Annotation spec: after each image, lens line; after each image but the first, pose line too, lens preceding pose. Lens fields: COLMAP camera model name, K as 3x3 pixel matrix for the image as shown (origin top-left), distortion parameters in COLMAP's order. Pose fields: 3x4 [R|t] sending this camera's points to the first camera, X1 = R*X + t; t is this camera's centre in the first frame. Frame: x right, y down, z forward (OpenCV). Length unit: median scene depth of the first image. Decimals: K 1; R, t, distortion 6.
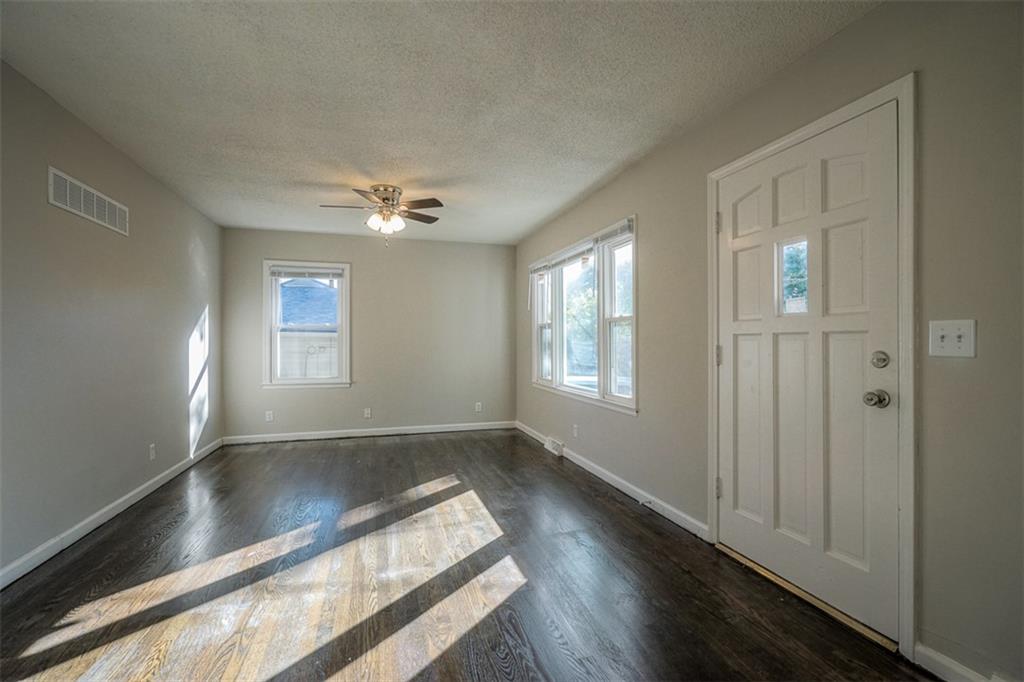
lens RADIAL K [[469.0, 0, 512.0], [0, 469.0, 341.0], [0, 0, 1]] dist [0.000816, -0.000084]
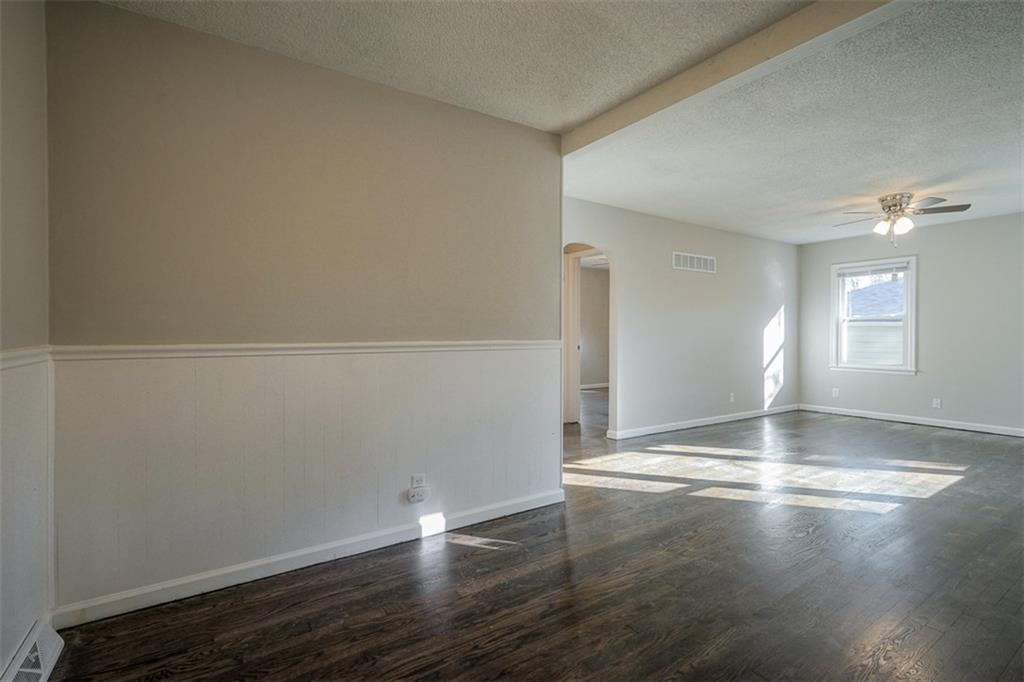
lens RADIAL K [[477.5, 0, 512.0], [0, 477.5, 341.0], [0, 0, 1]] dist [0.000163, 0.000005]
pose [[0.292768, 0.016365, -0.956043, 0.477485], [0.003776, 0.999826, 0.018271, 0.000168], [0.956176, -0.008959, 0.292655, -0.188213]]
